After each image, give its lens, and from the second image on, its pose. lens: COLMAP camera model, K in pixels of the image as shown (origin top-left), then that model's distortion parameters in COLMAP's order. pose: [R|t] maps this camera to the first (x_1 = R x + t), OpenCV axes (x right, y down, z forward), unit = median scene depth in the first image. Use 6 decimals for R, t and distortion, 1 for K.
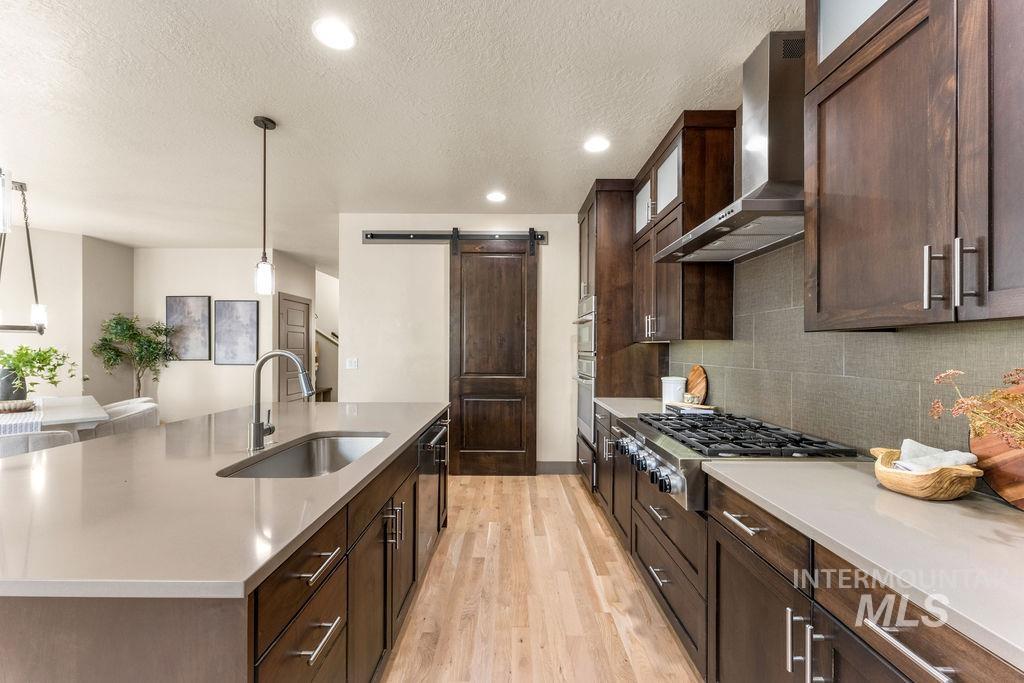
lens RADIAL K [[410.8, 0, 509.2], [0, 410.8, 349.0], [0, 0, 1]] dist [0.000846, -0.000094]
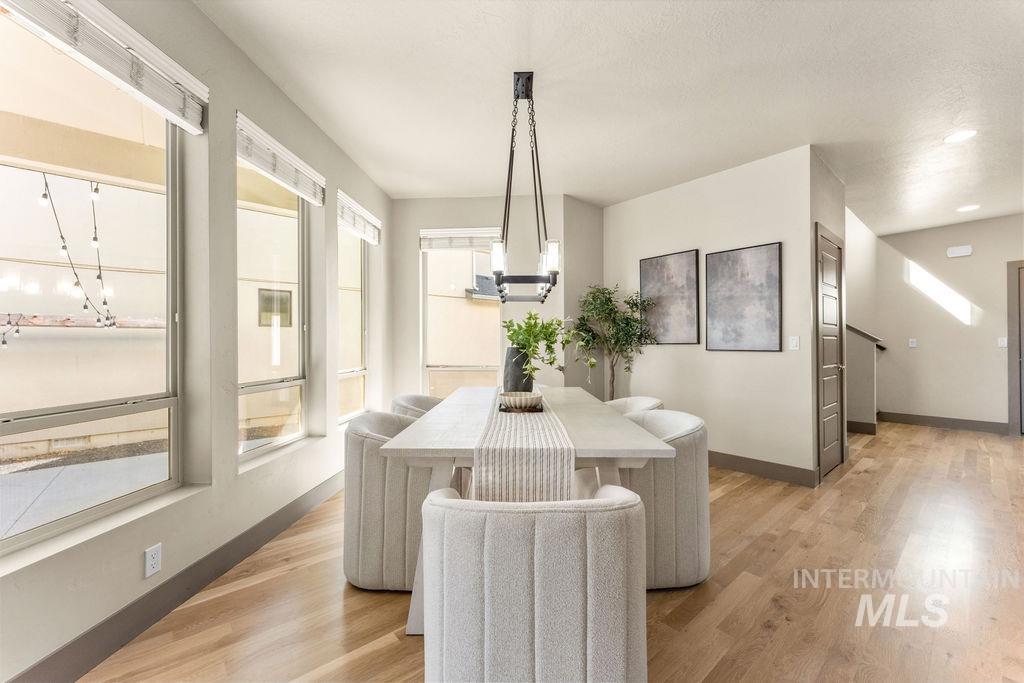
lens RADIAL K [[408.3, 0, 506.4], [0, 408.3, 343.8], [0, 0, 1]] dist [0.001317, 0.000229]
pose [[0.655411, -0.006932, -0.755240, -0.597570], [0.005741, 0.999975, -0.004197, 0.038726], [0.755250, -0.001585, 0.655435, 0.448800]]
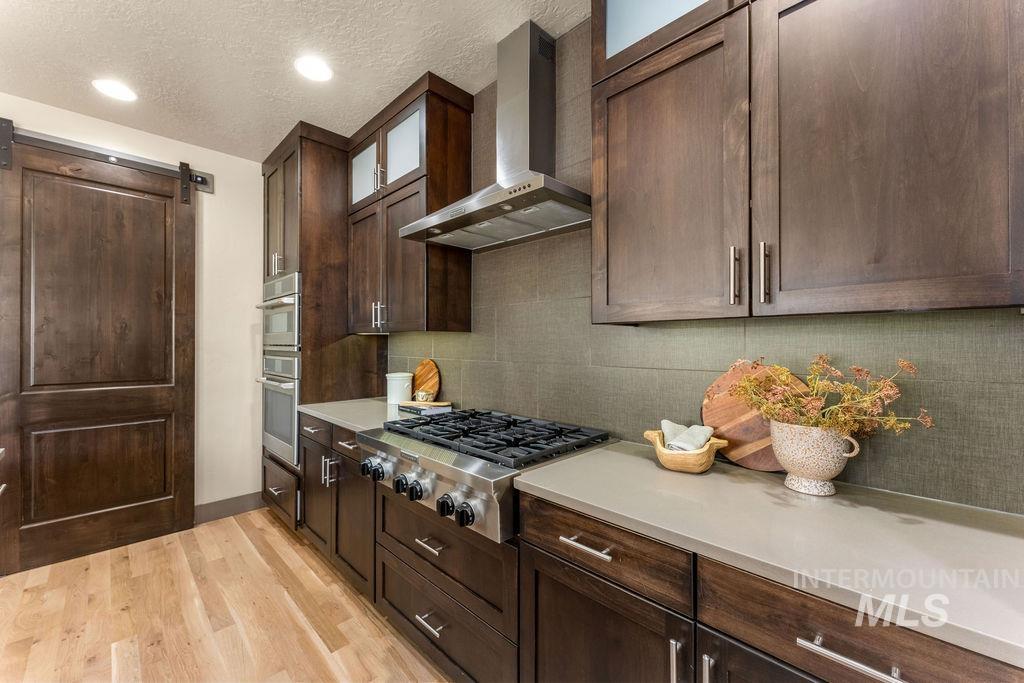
lens RADIAL K [[406.3, 0, 510.2], [0, 406.3, 342.3], [0, 0, 1]] dist [0.001253, -0.000106]
pose [[0.708073, -0.001983, 0.706136, -0.039501], [0.001684, 0.999998, 0.001120, 0.000394], [-0.706137, 0.000396, 0.708075, 0.151603]]
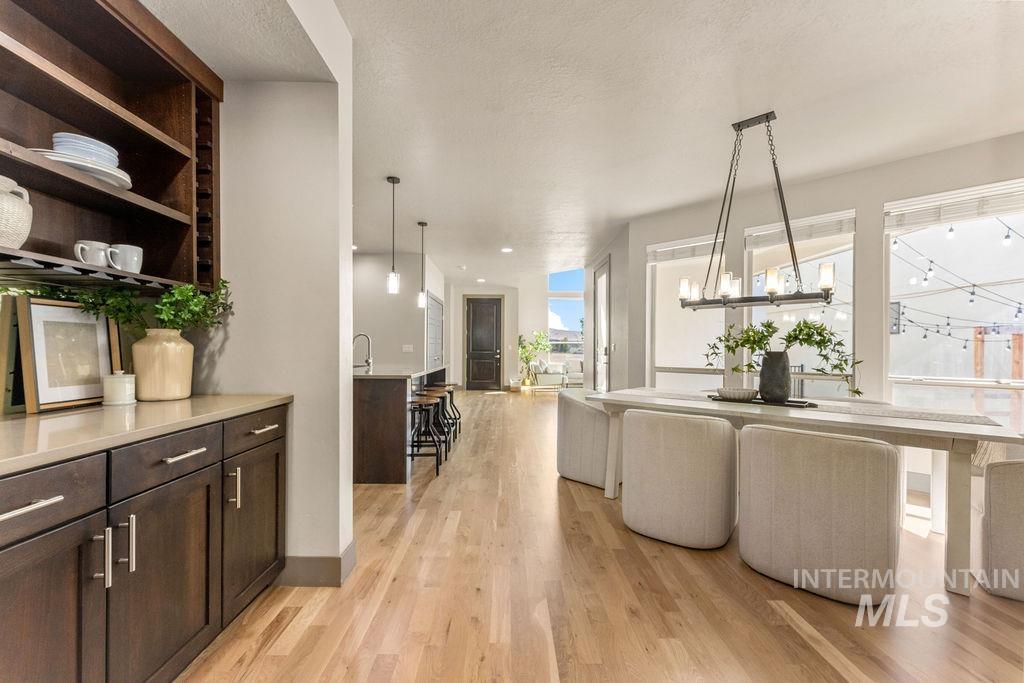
lens RADIAL K [[408.3, 0, 506.4], [0, 408.3, 343.8], [0, 0, 1]] dist [0.001317, 0.000229]
pose [[-0.999957, -0.008492, -0.003663, -0.617127], [-0.008449, 0.999897, -0.011568, 0.040730], [0.003761, -0.011537, -0.999926, 1.549672]]
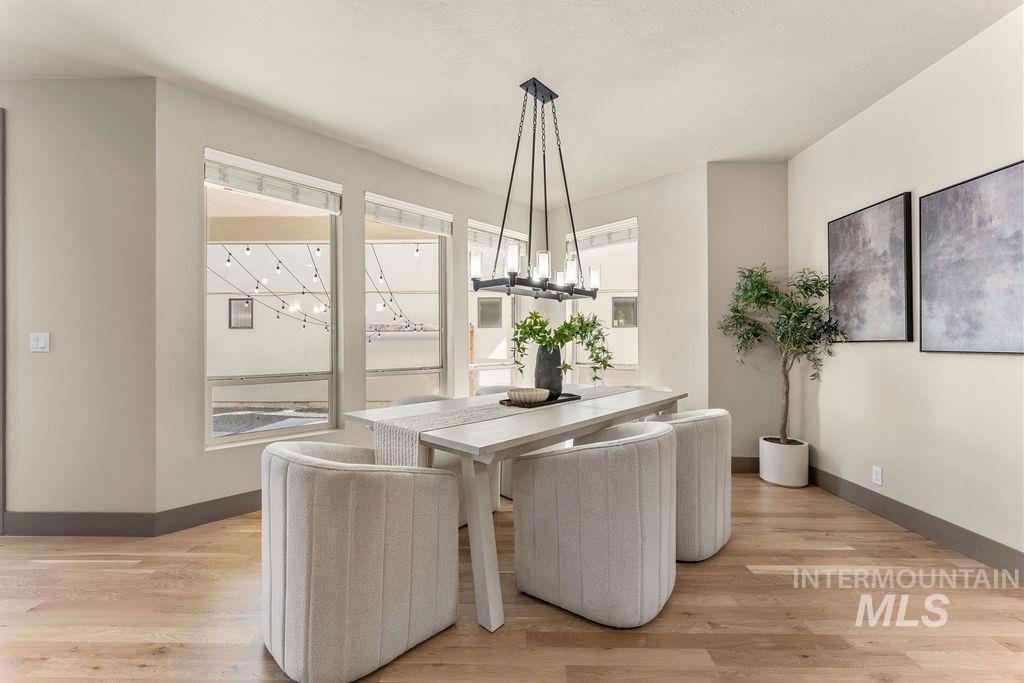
lens RADIAL K [[408.3, 0, 506.4], [0, 408.3, 343.8], [0, 0, 1]] dist [0.001317, 0.000229]
pose [[-0.011394, -0.002268, -0.999933, -0.415973], [0.004044, 0.999989, -0.002314, 0.040076], [0.999927, -0.004070, -0.011385, 0.816538]]
